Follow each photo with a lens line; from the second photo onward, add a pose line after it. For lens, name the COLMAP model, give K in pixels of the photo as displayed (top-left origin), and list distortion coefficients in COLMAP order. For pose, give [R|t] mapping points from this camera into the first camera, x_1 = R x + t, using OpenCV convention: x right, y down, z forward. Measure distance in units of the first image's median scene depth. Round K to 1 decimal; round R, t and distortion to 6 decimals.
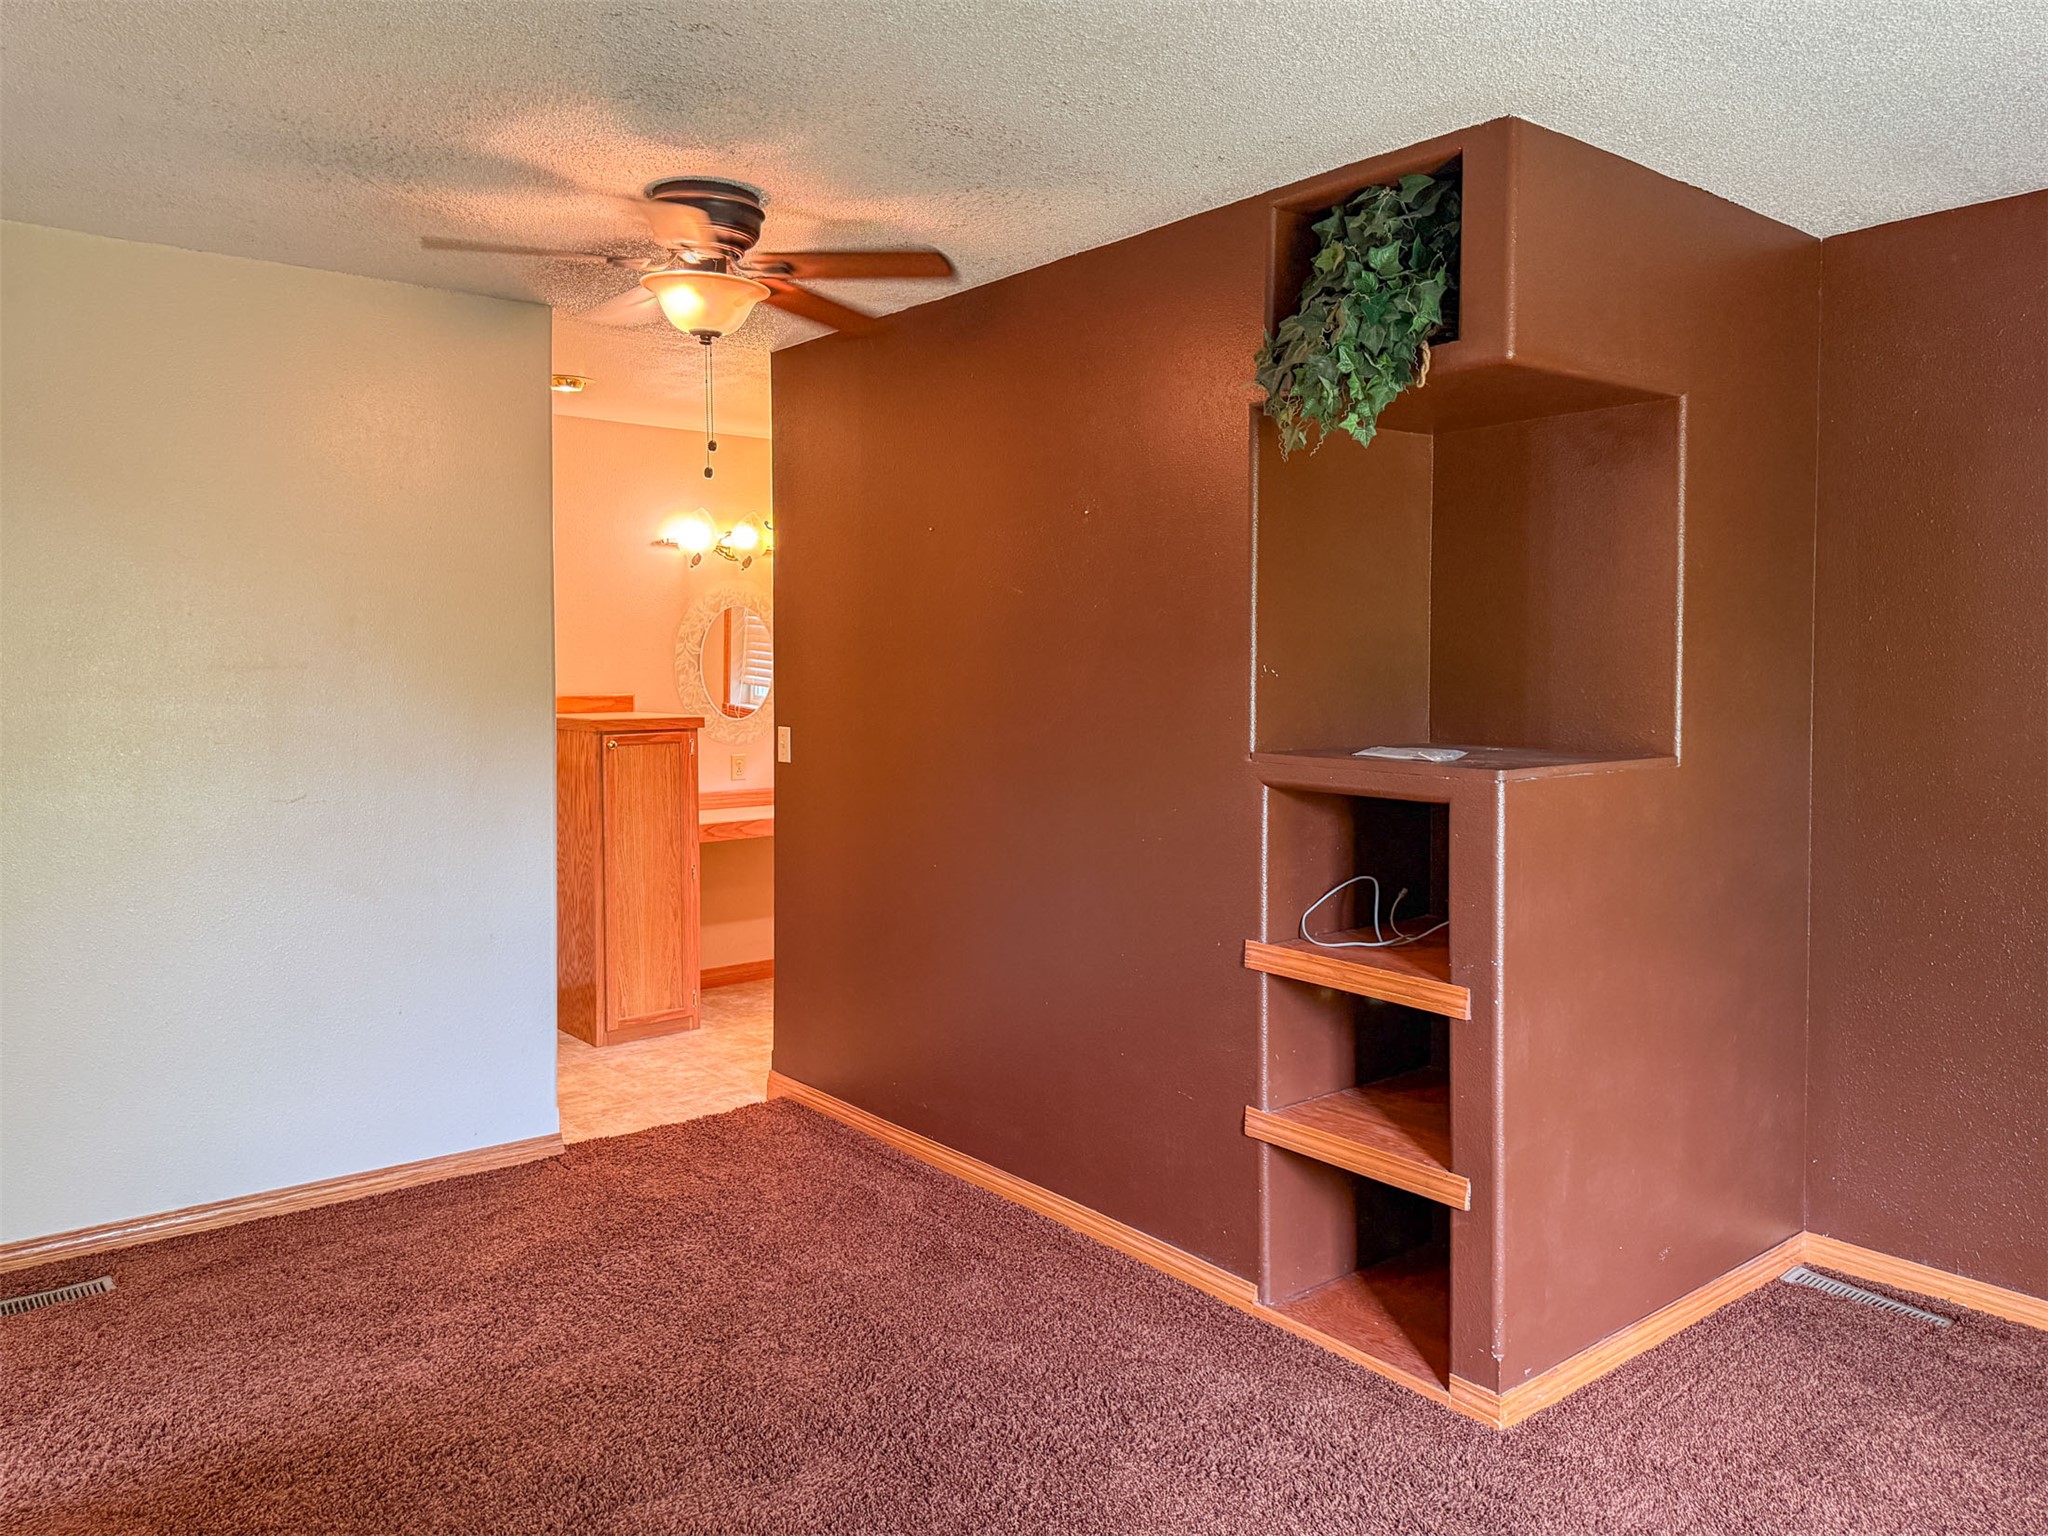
lens RADIAL K [[1470.1, 0, 1013.6], [0, 1470.1, 709.0], [0, 0, 1]] dist [0.082252, -0.069182]
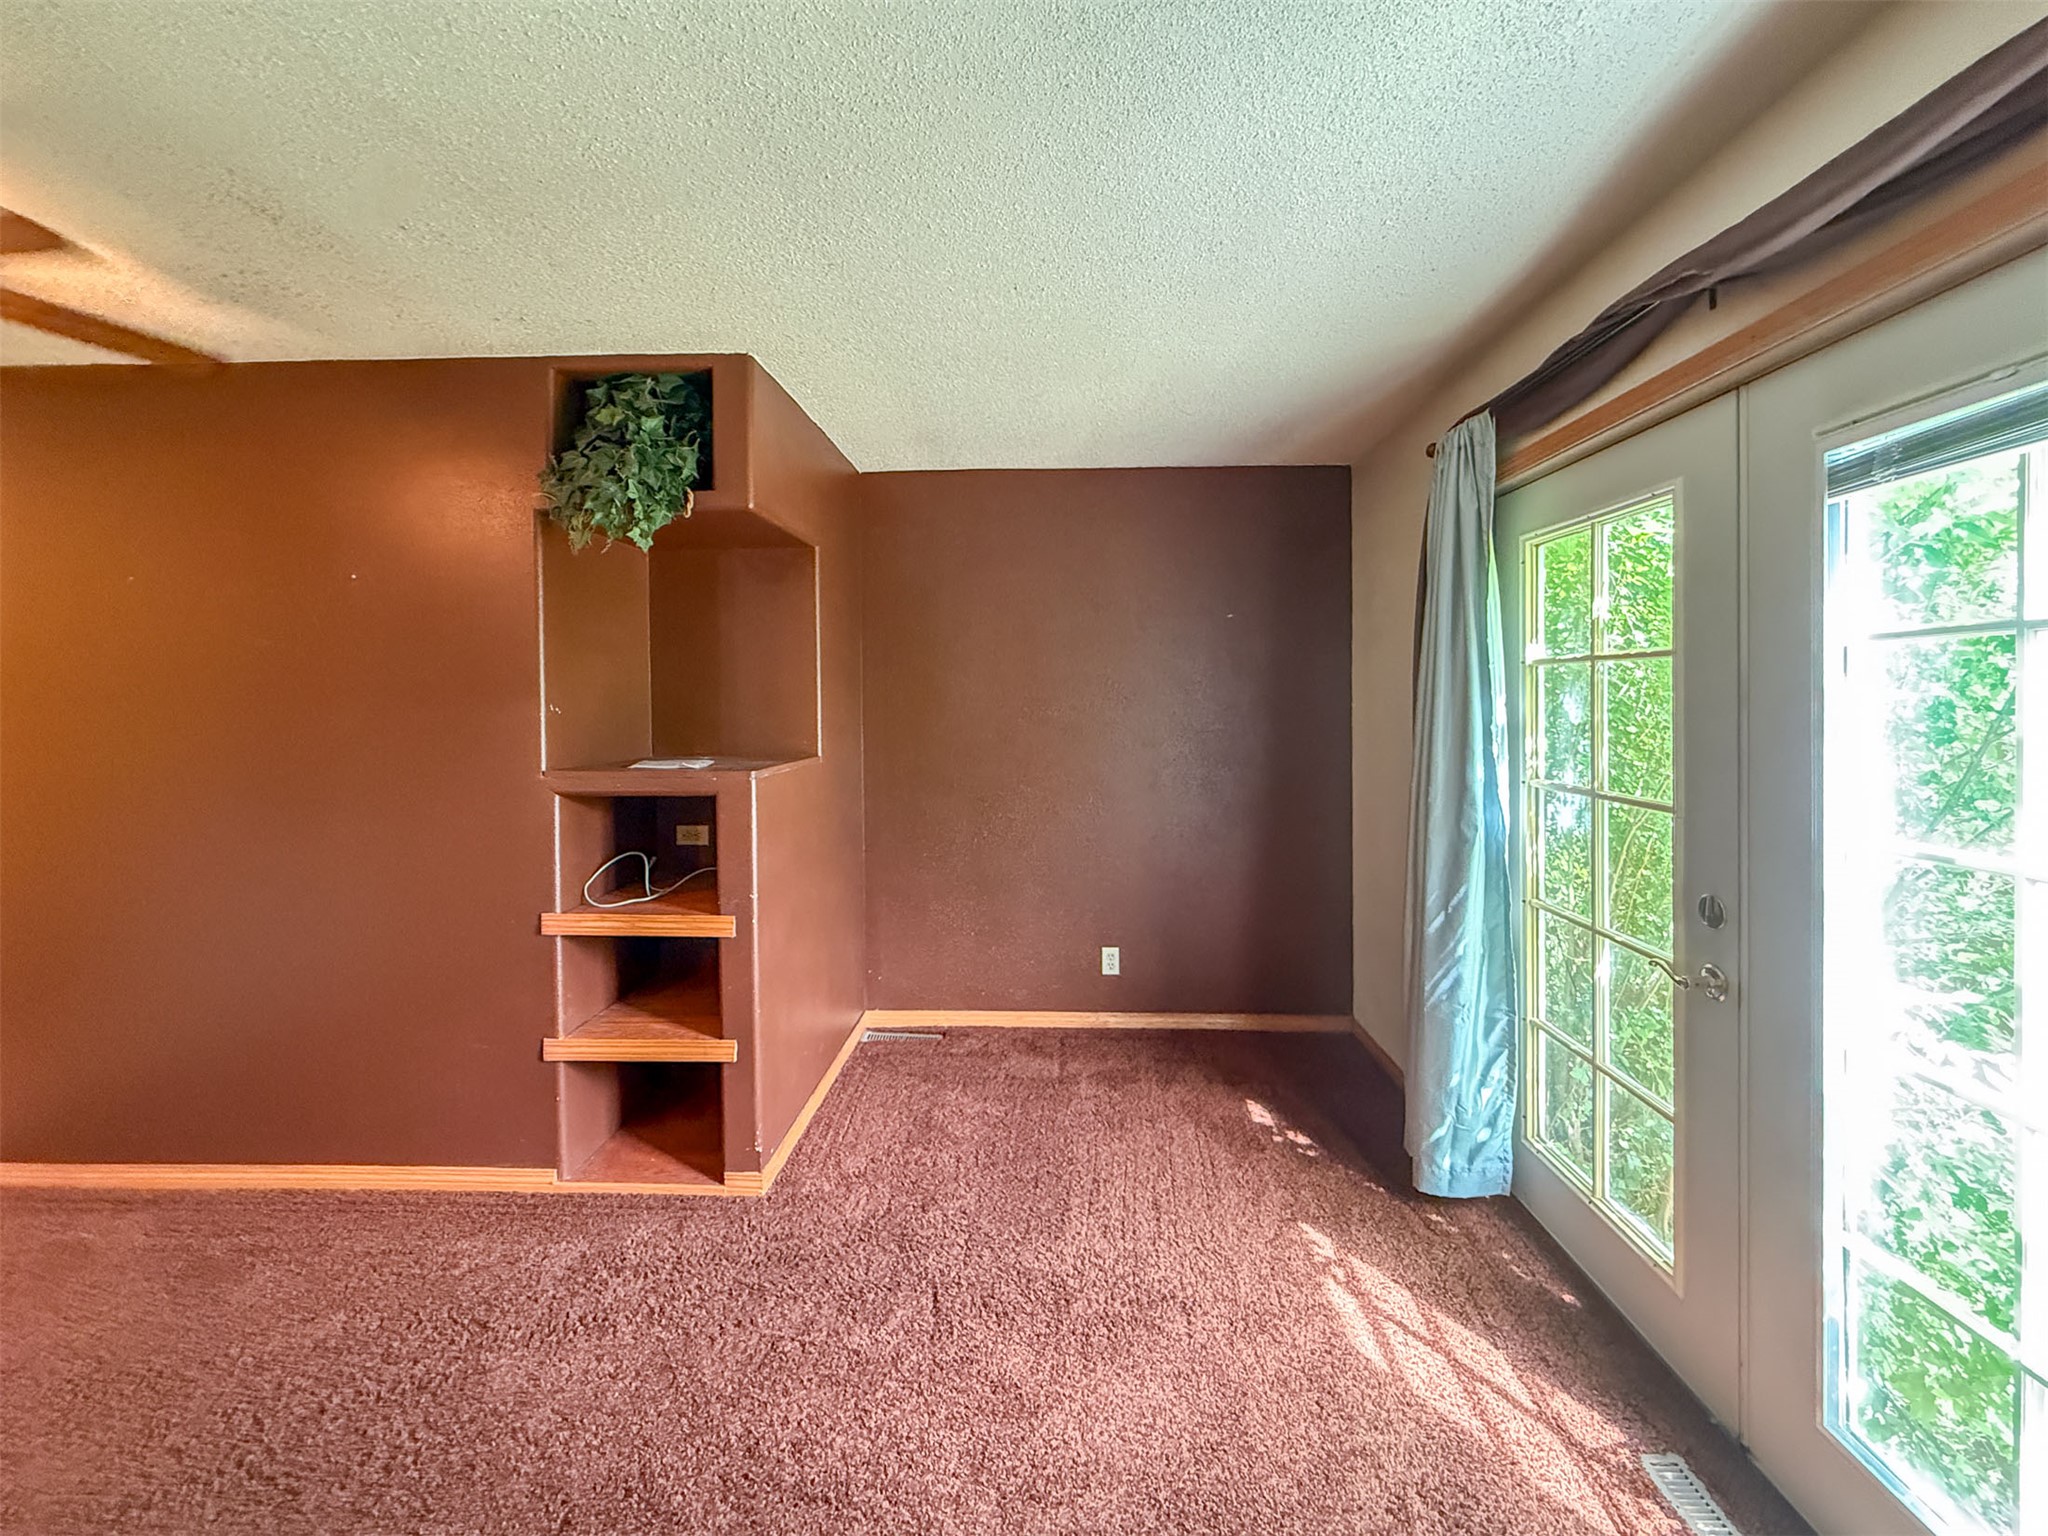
lens RADIAL K [[854.5, 0, 1045.2], [0, 854.5, 709.1], [0, 0, 1]] dist [0.001378, 0.001003]
pose [[0.656239, -0.016089, 0.754382, -0.127422], [0.033666, 0.999401, -0.007972, -0.005433], [-0.753802, 0.030628, 0.656388, 0.159645]]
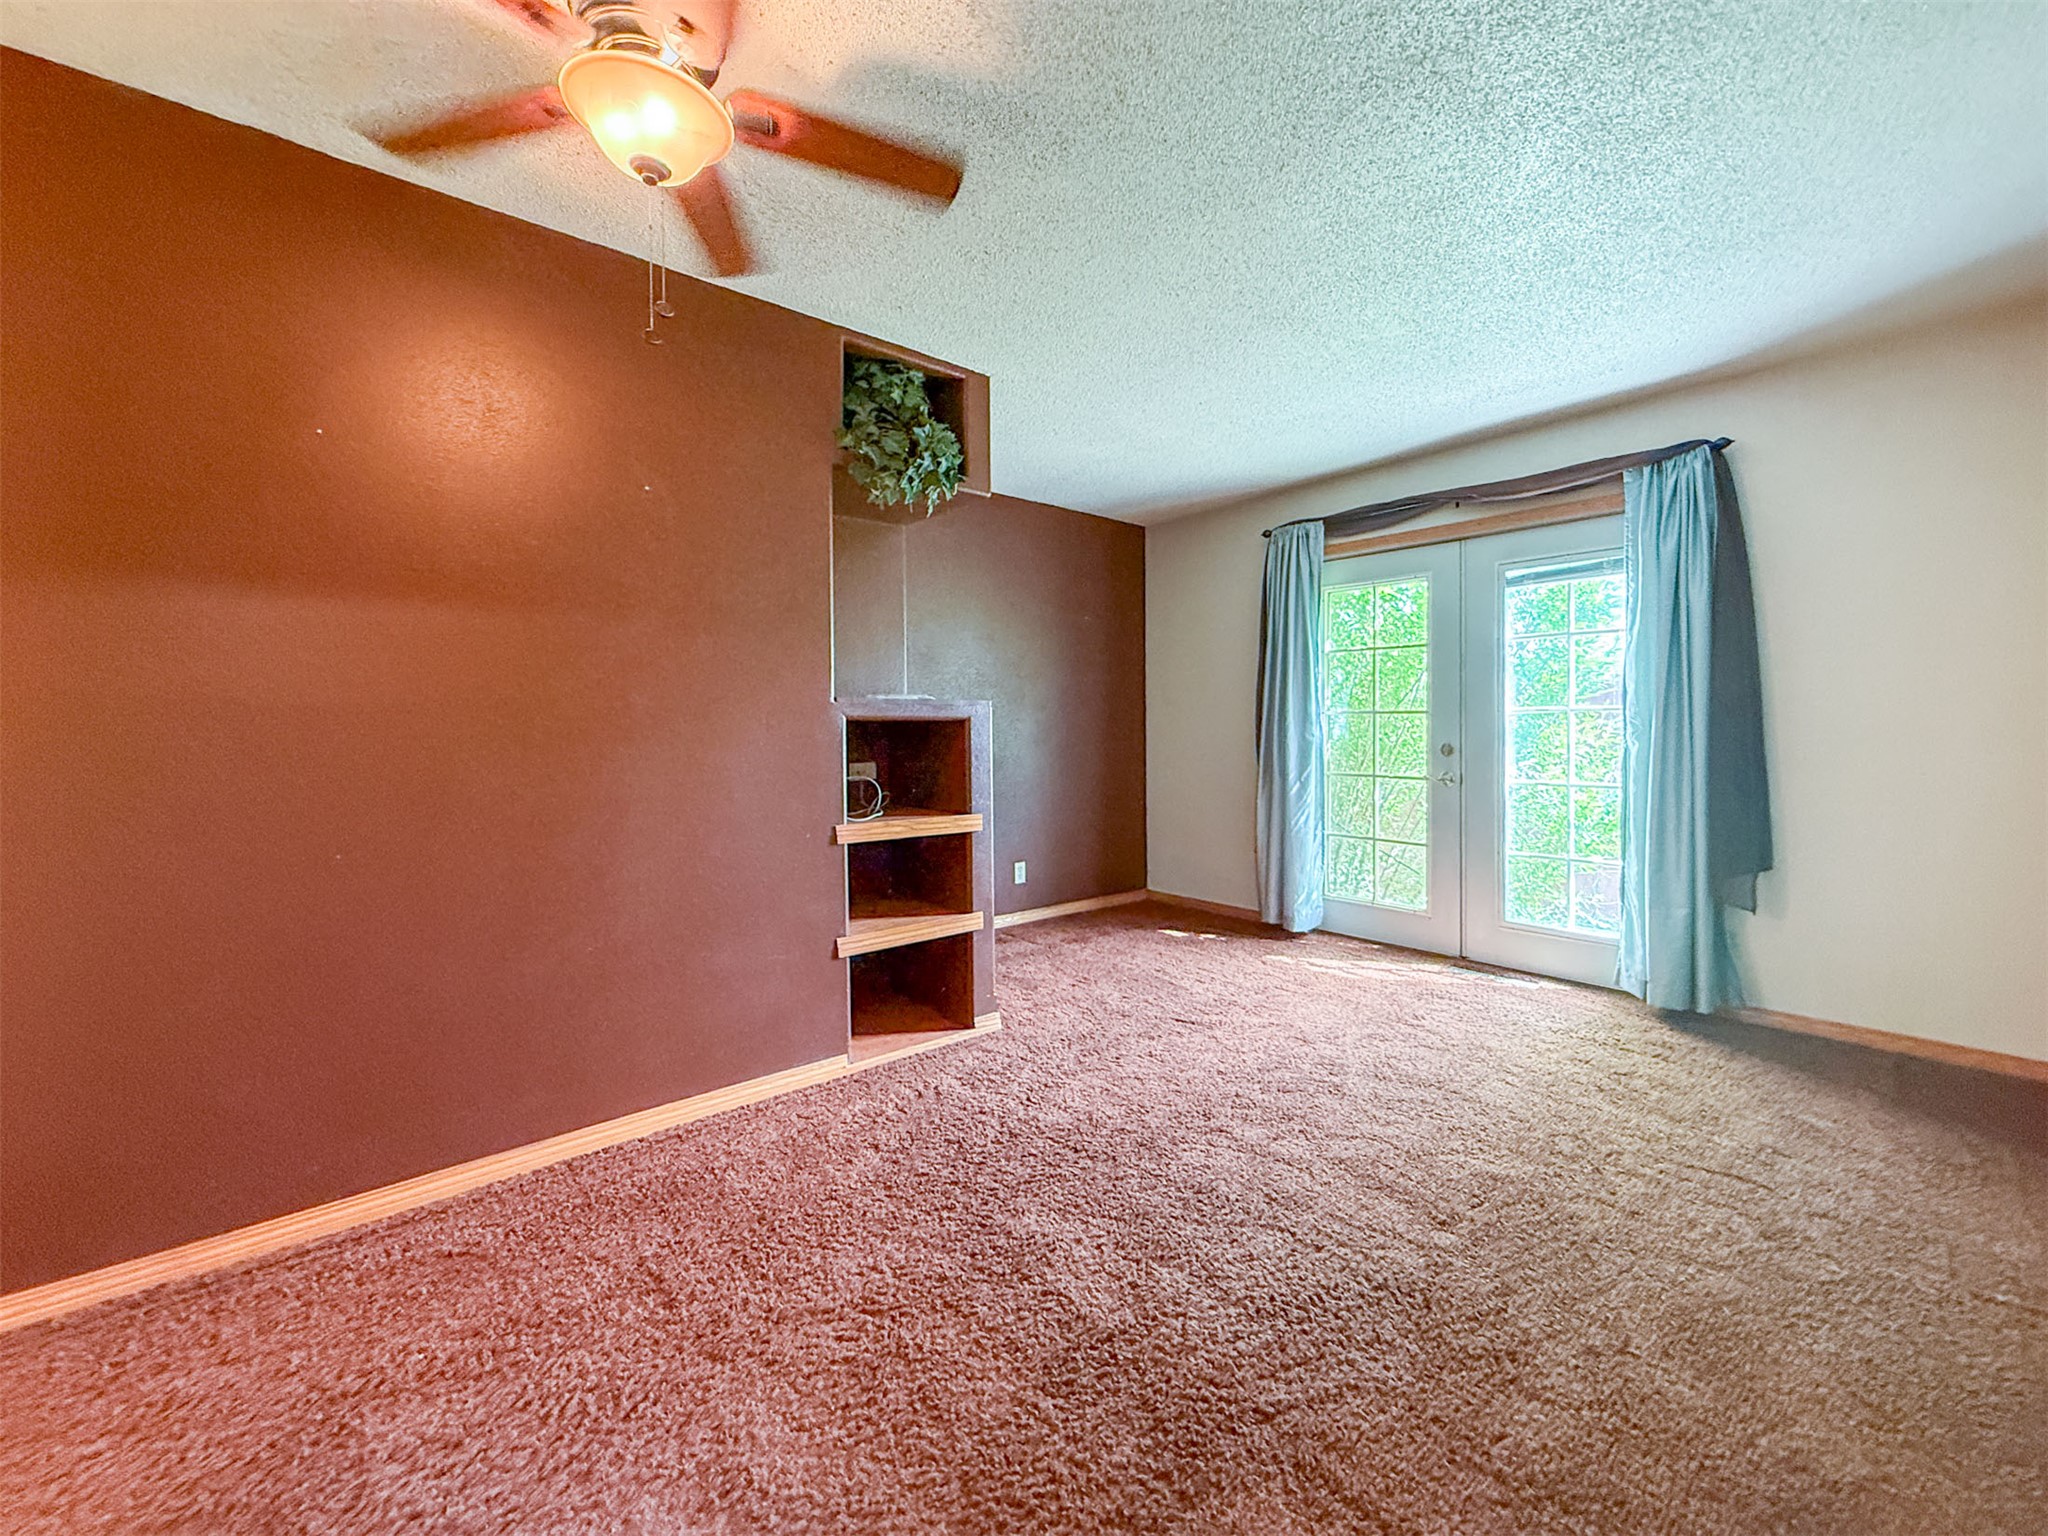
lens RADIAL K [[854.5, 0, 1087.6], [0, 854.5, 734.8], [0, 0, 1]] dist [0.001378, 0.001003]
pose [[-0.061928, -0.012159, 0.998007, -0.729931], [0.038989, 0.999133, 0.014592, 0.066769], [-0.997319, 0.039815, -0.061401, 0.830527]]
